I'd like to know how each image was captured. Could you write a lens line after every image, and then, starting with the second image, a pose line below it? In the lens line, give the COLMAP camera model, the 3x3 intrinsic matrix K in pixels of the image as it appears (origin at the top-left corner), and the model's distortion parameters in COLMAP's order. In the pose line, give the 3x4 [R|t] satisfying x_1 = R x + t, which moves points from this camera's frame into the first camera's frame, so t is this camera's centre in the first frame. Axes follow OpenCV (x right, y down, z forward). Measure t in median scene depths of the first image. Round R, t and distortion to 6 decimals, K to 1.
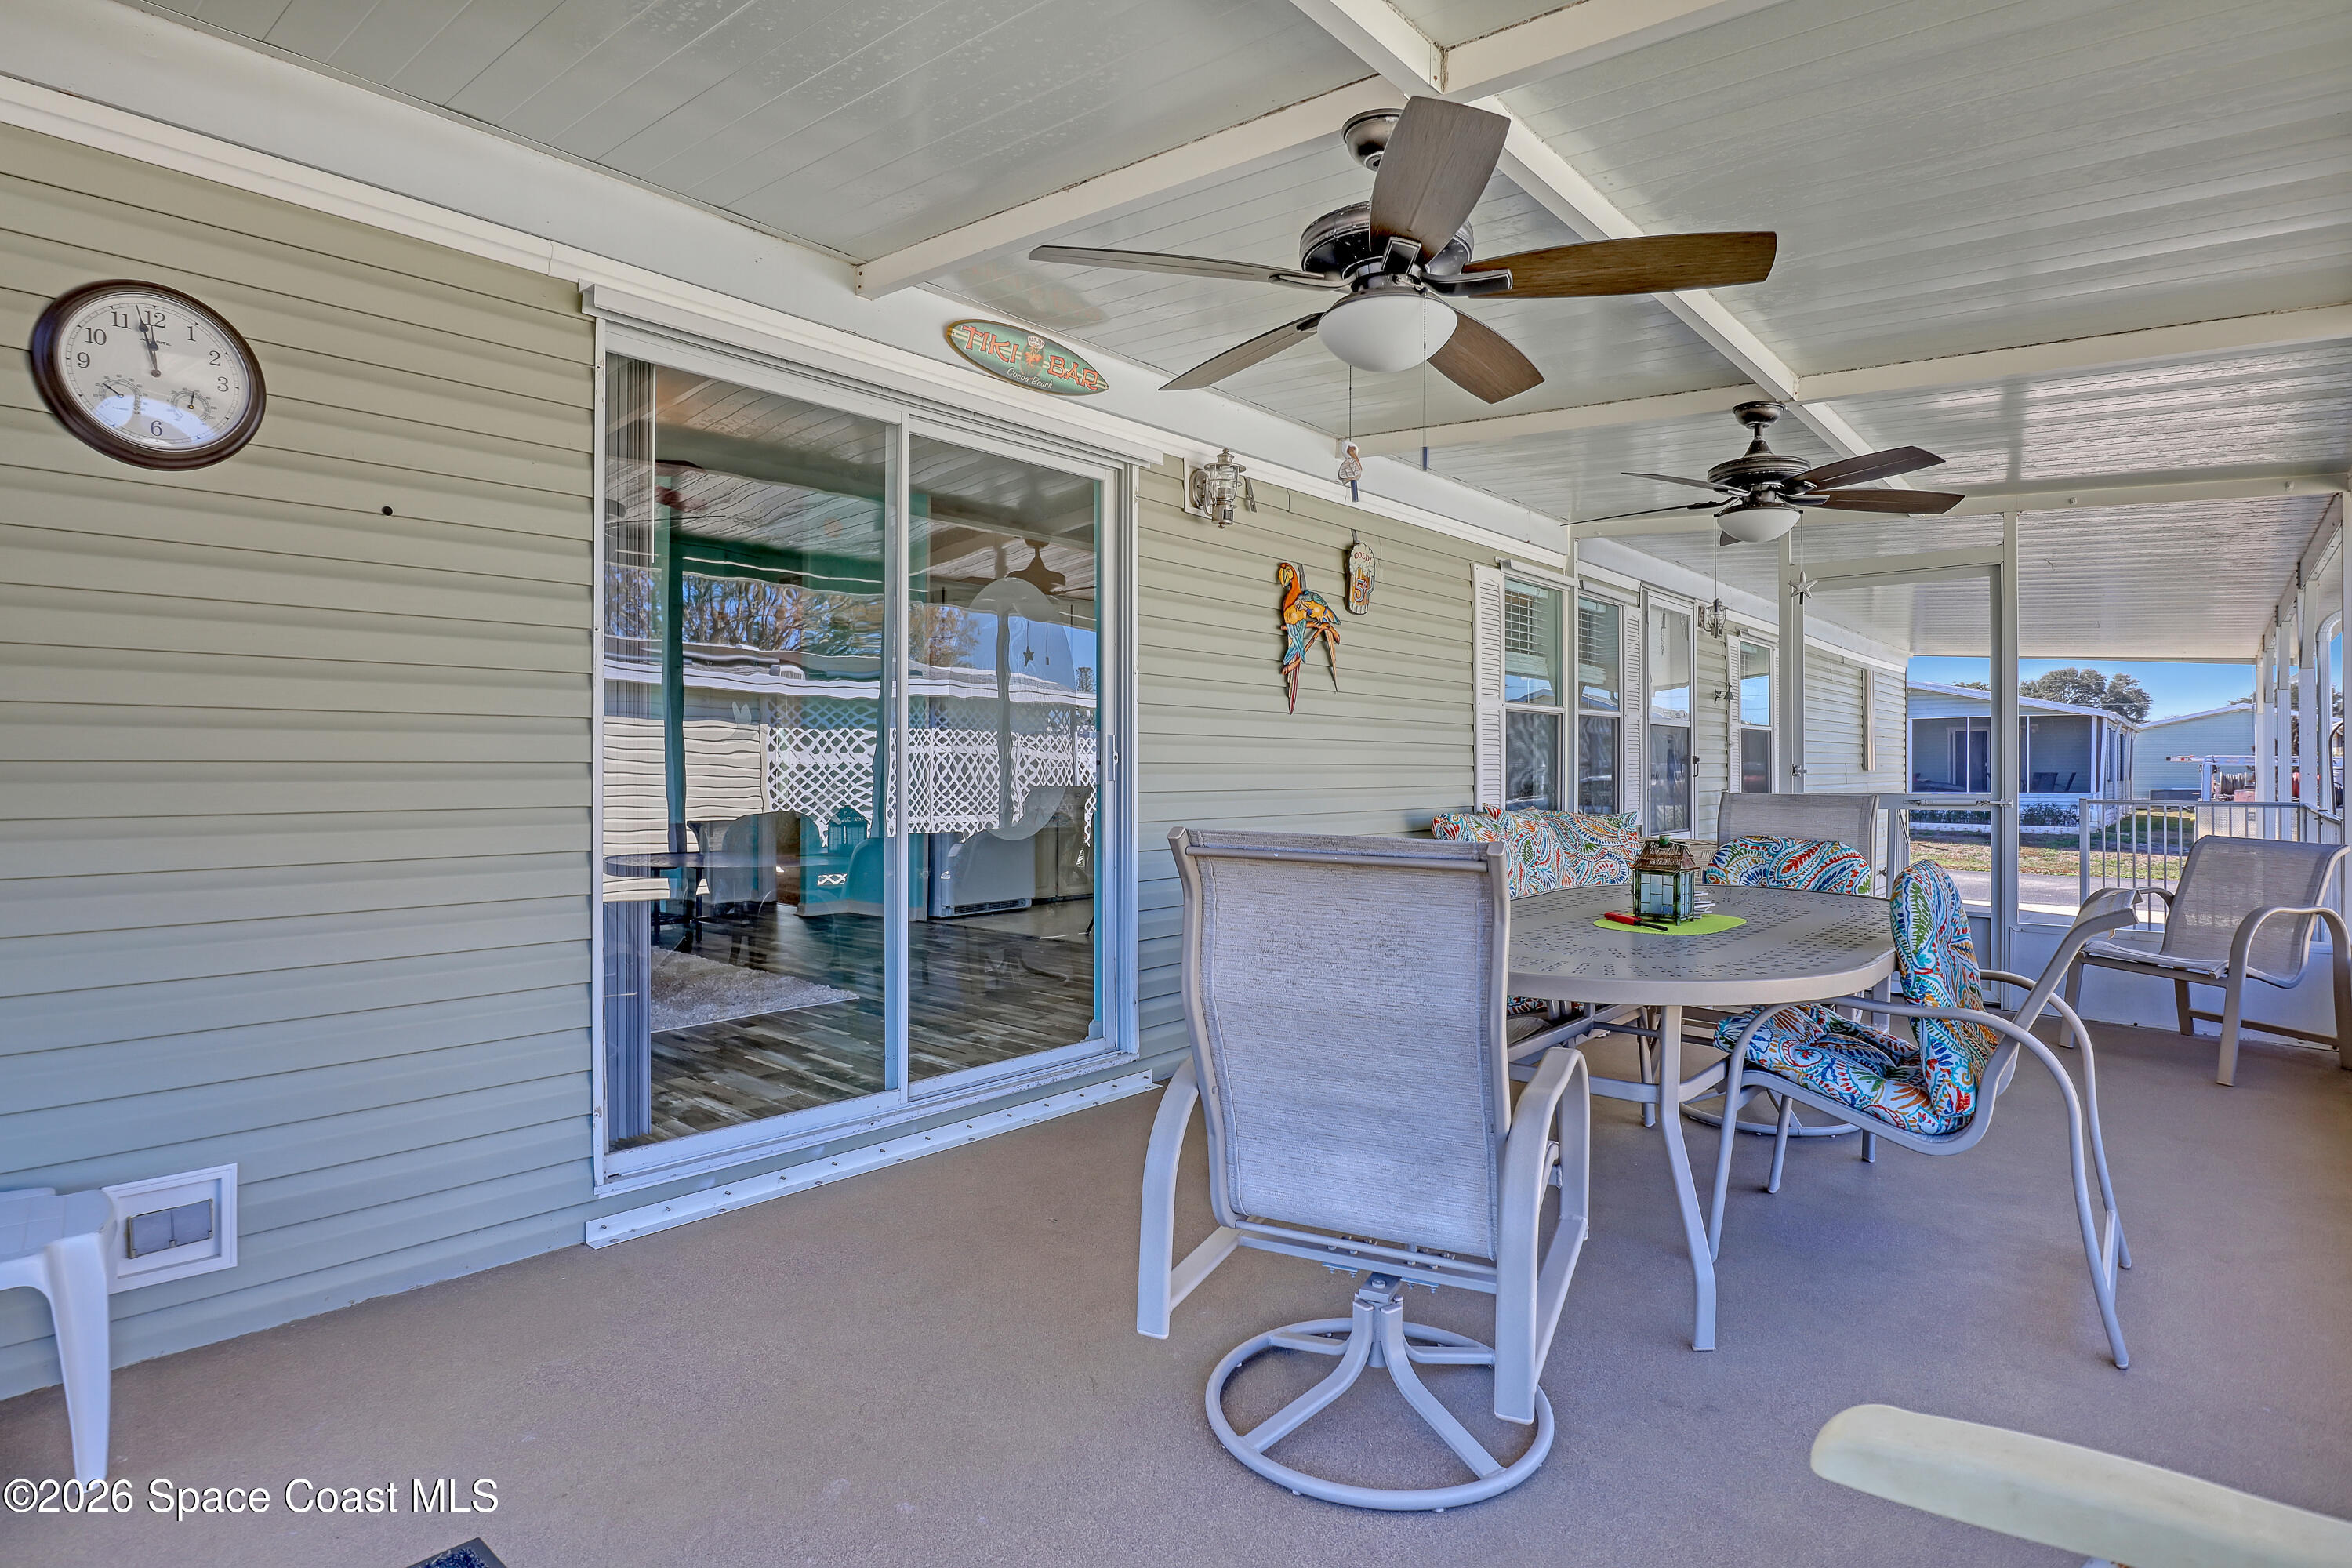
lens RADIAL K [[1211.7, 0, 1182.8], [0, 1211.7, 765.2], [0, 0, 1]] dist [-0.038943, 0.006802]
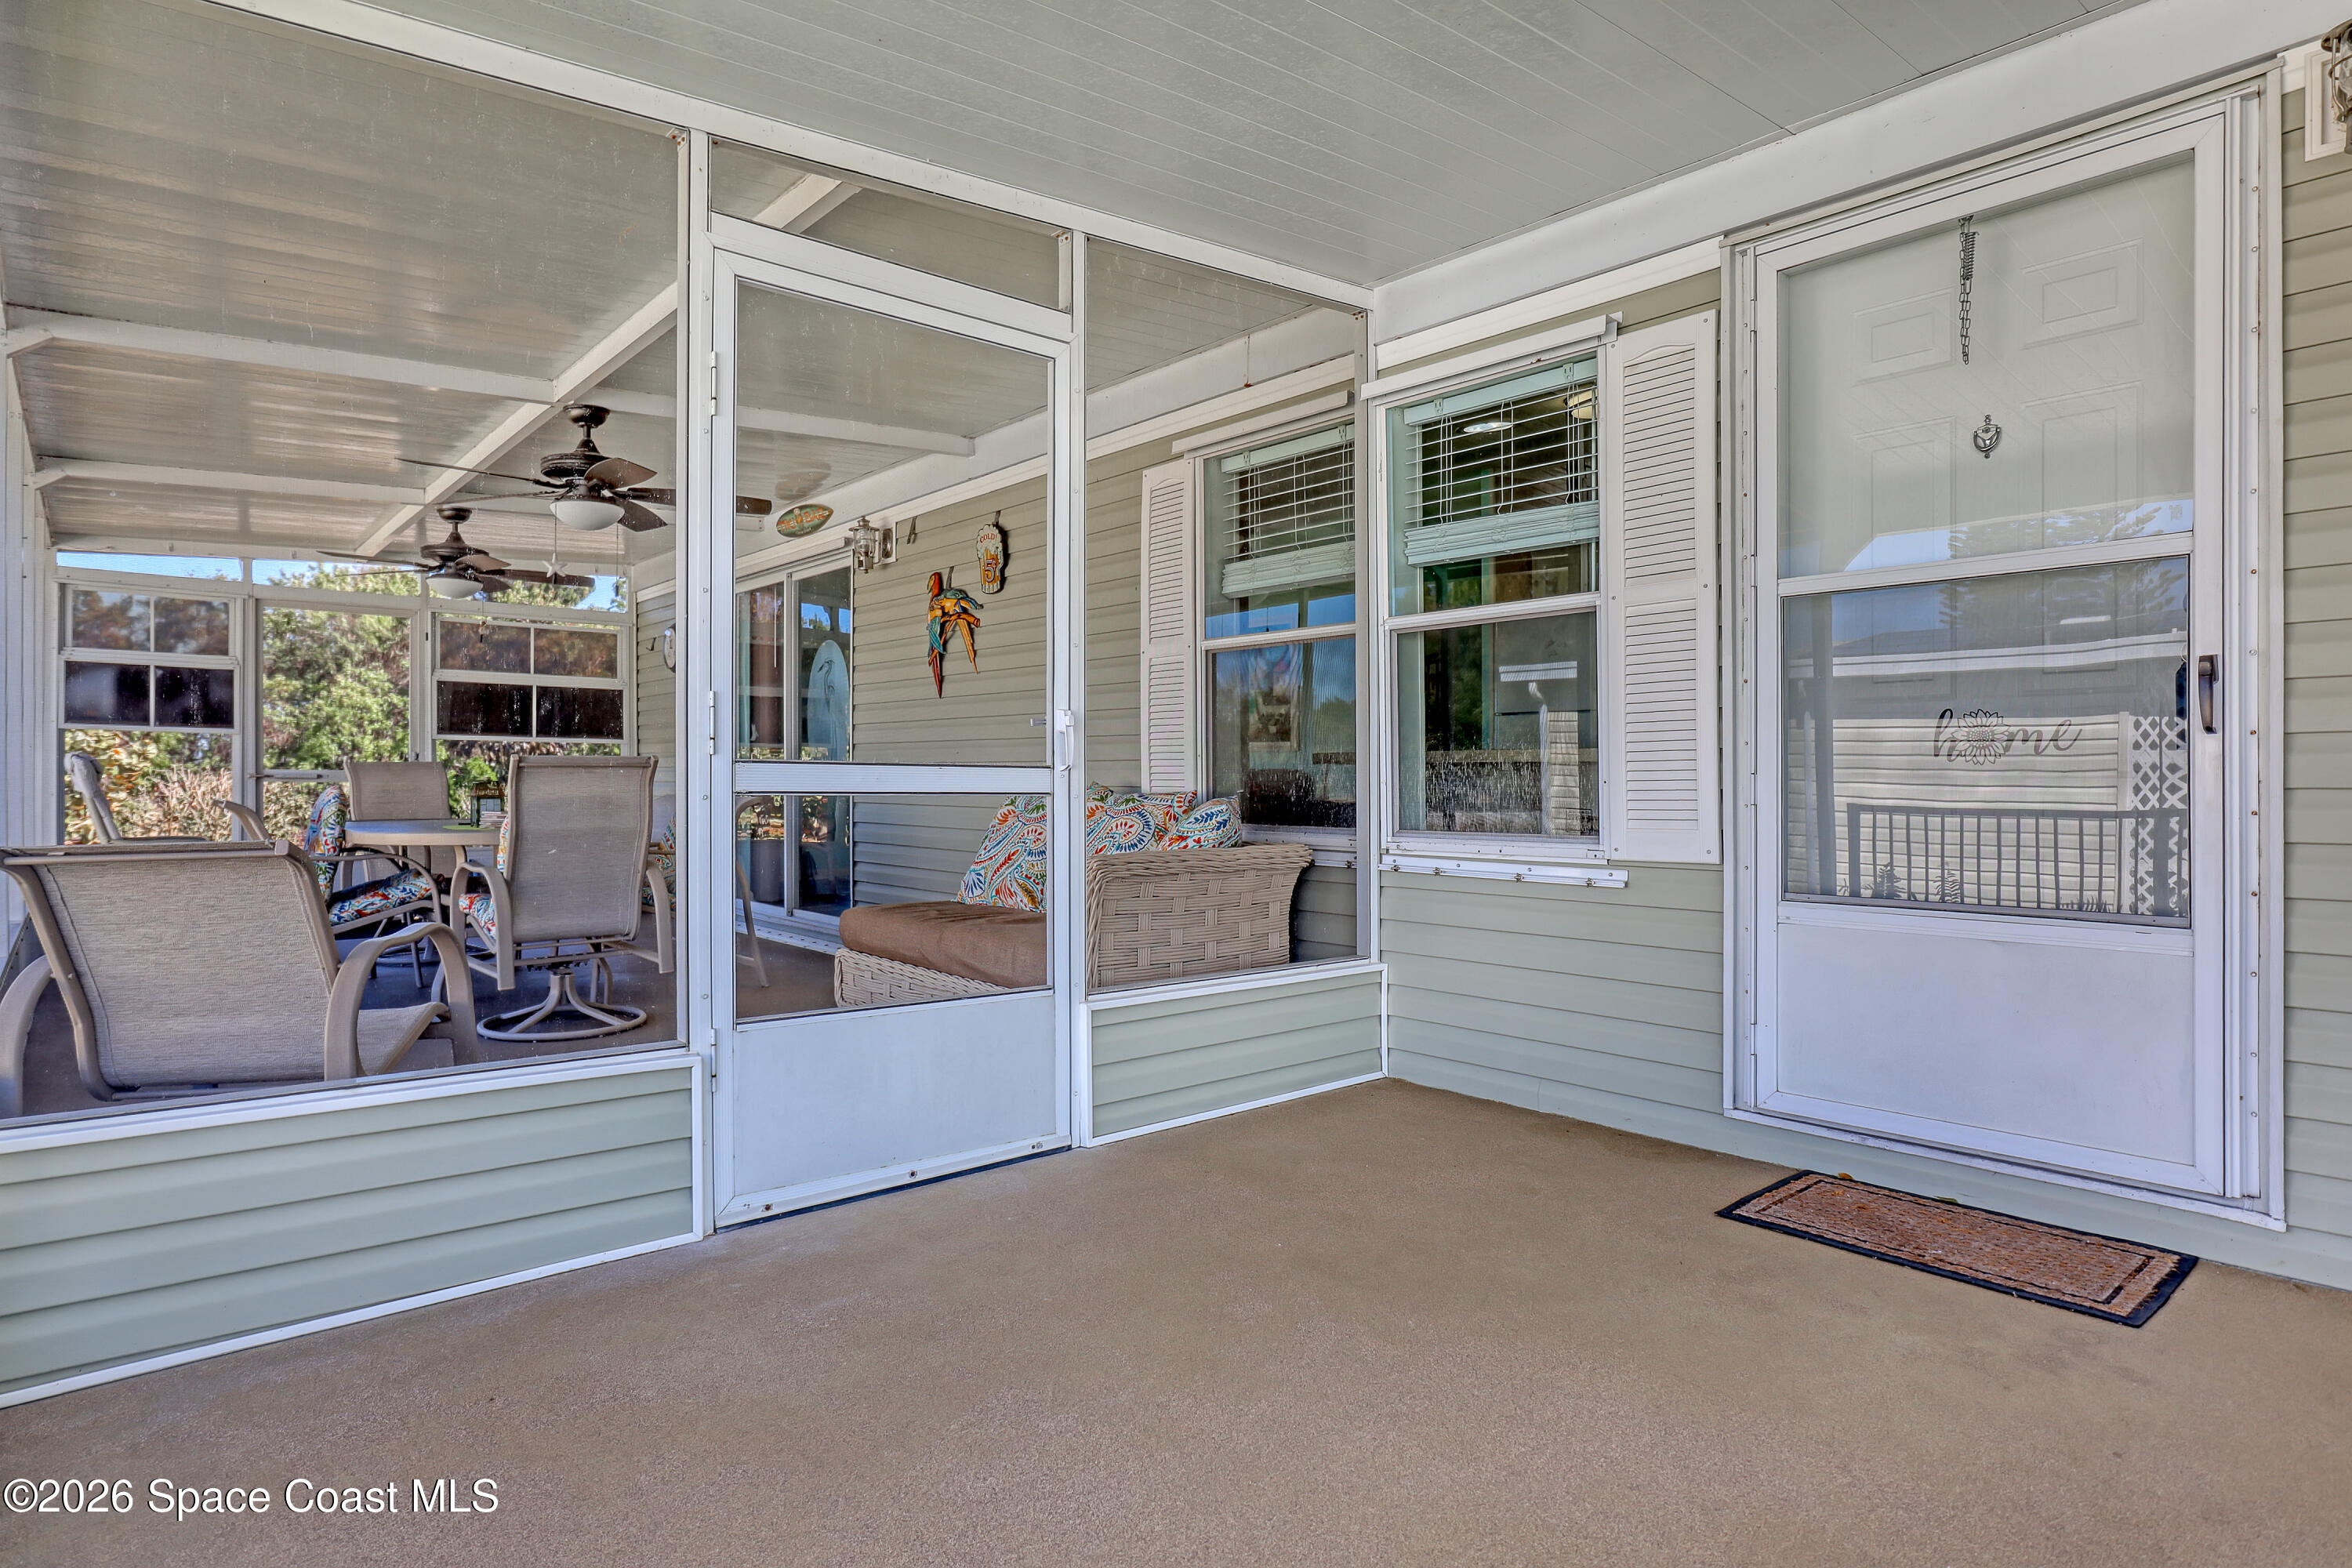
lens RADIAL K [[1312.6, 0, 1132.9], [0, 1312.6, 791.9], [0, 0, 1]] dist [-0.000513, 0.000787]
pose [[-0.171340, -0.002160, -0.985210, 1.307877], [-0.009683, 0.999953, -0.000509, 0.046710], [0.985164, 0.009452, -0.171353, 1.399045]]
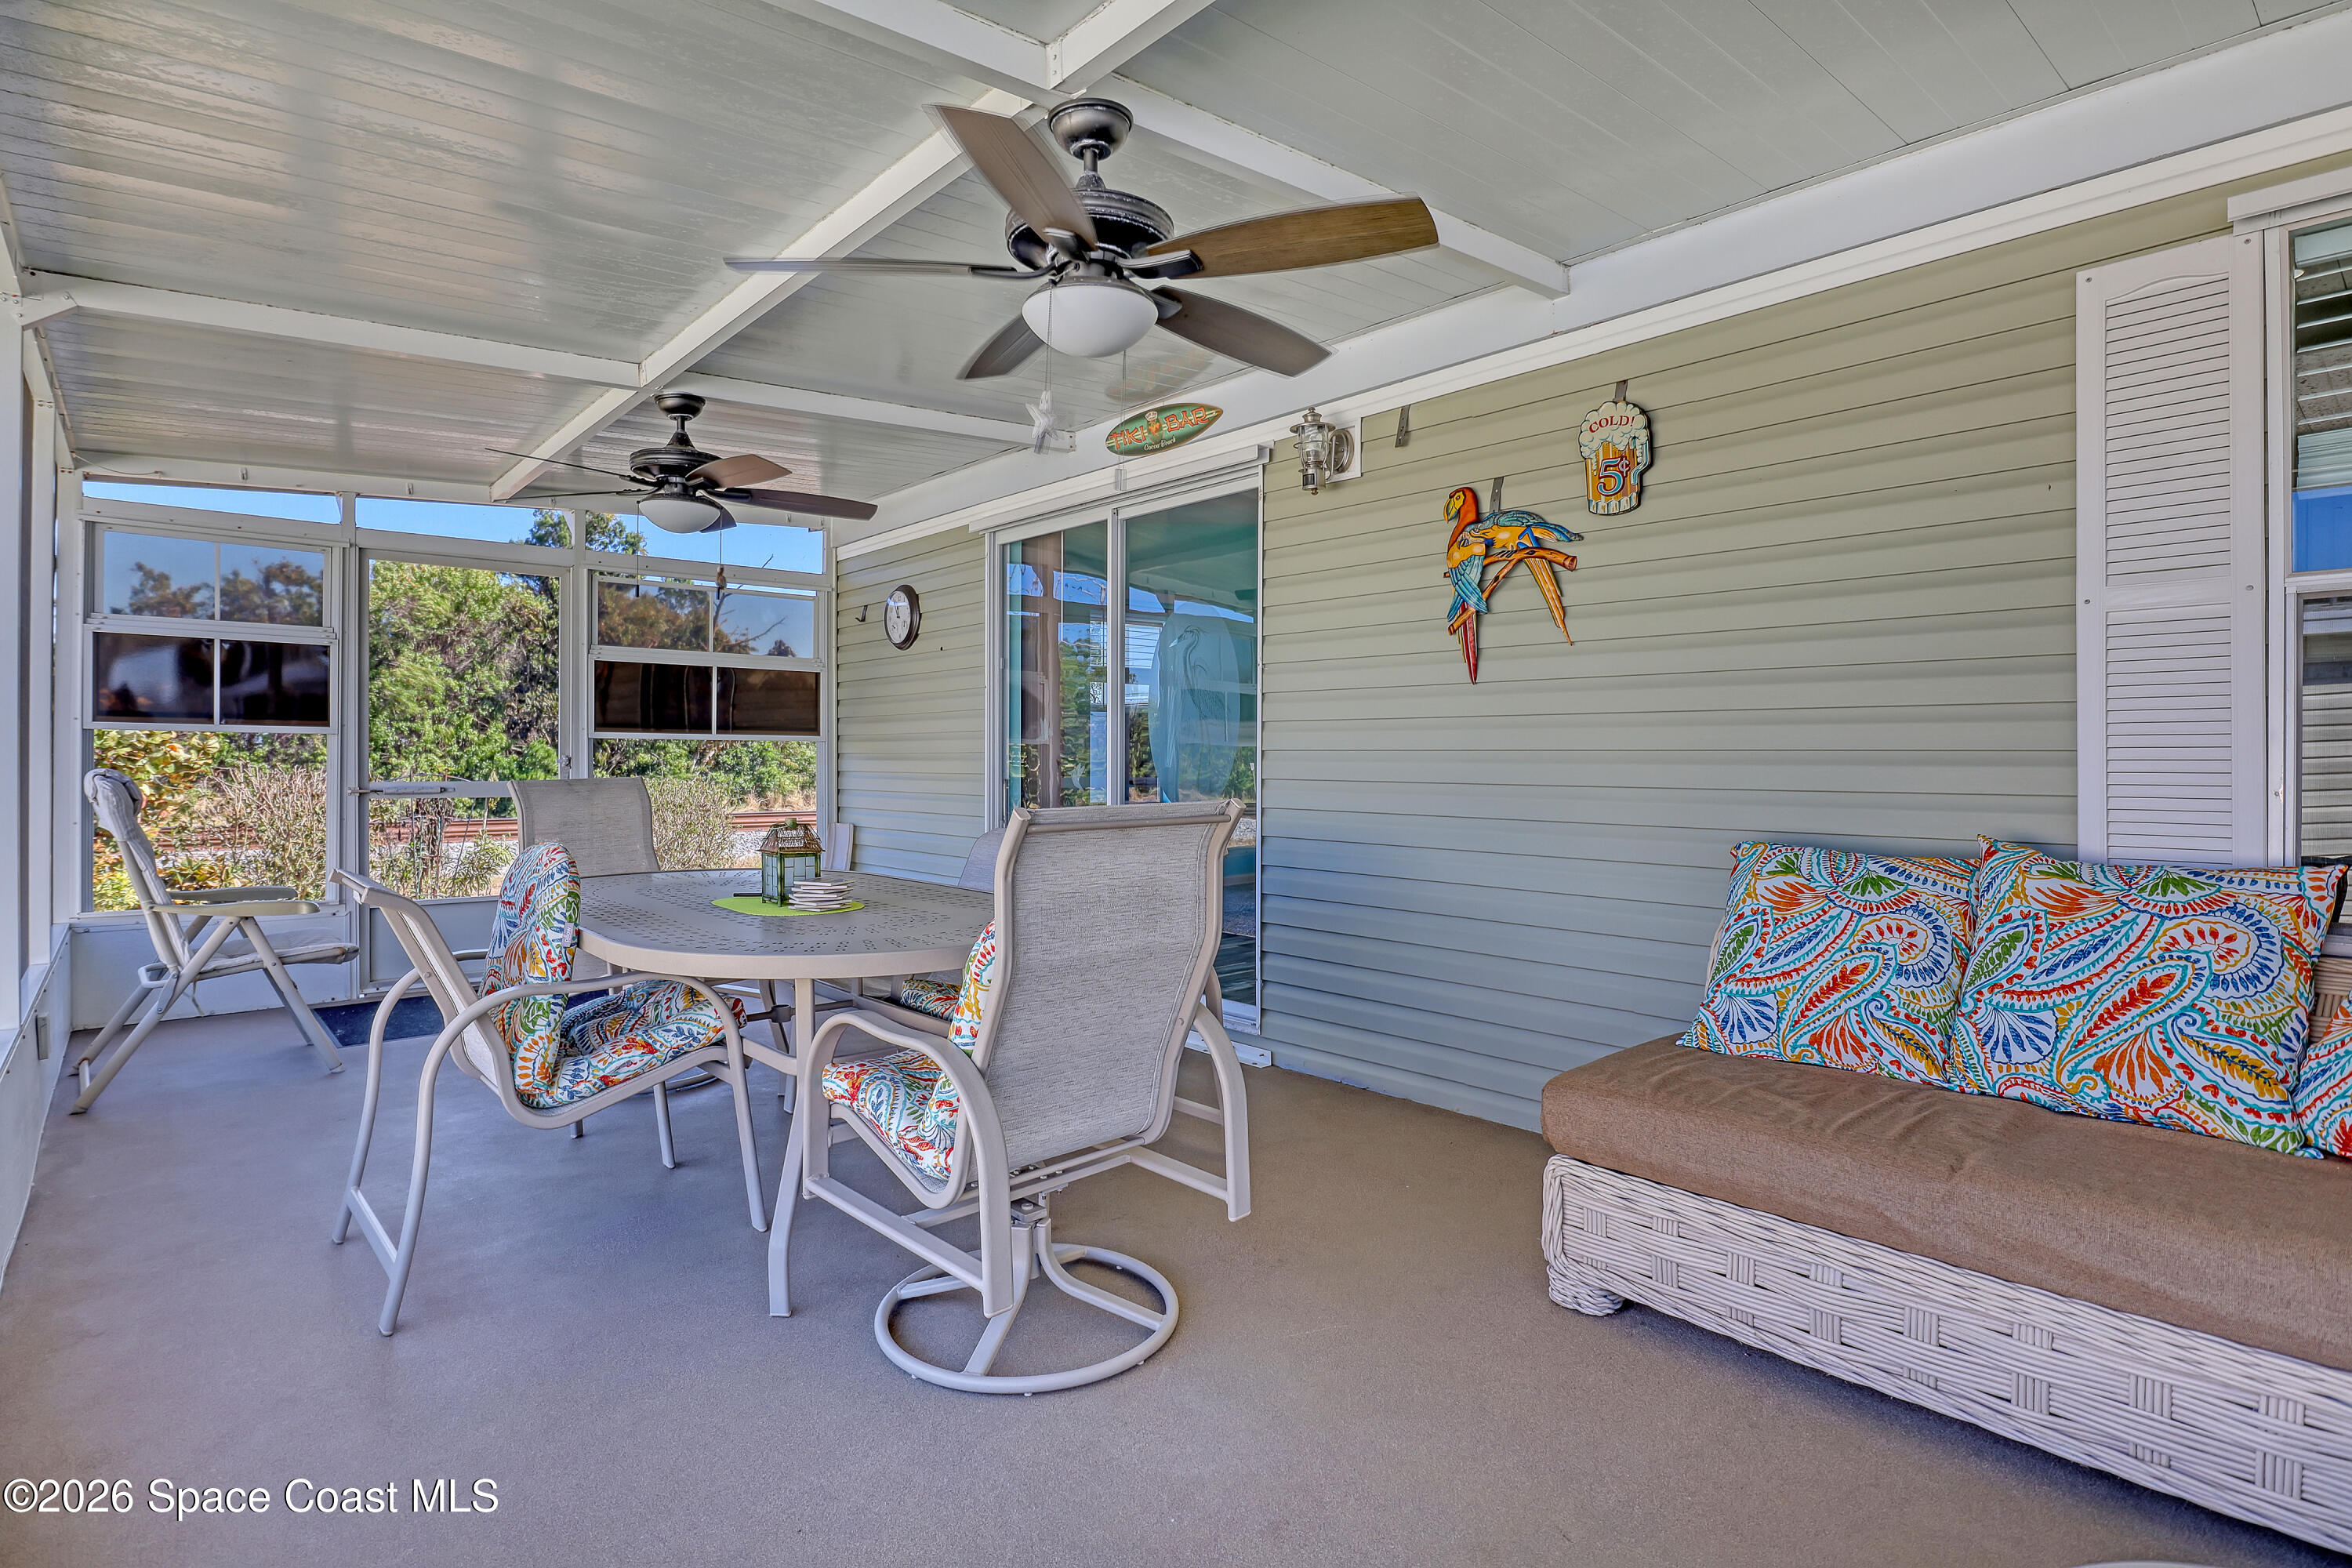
lens RADIAL K [[1211.7, 0, 1182.8], [0, 1211.7, 765.2], [0, 0, 1]] dist [-0.038943, 0.006802]
pose [[-0.126143, -0.003792, -0.992005, 0.853777], [-0.005858, 0.999978, -0.003077, 0.011312], [0.991995, 0.005423, -0.126162, 0.912423]]
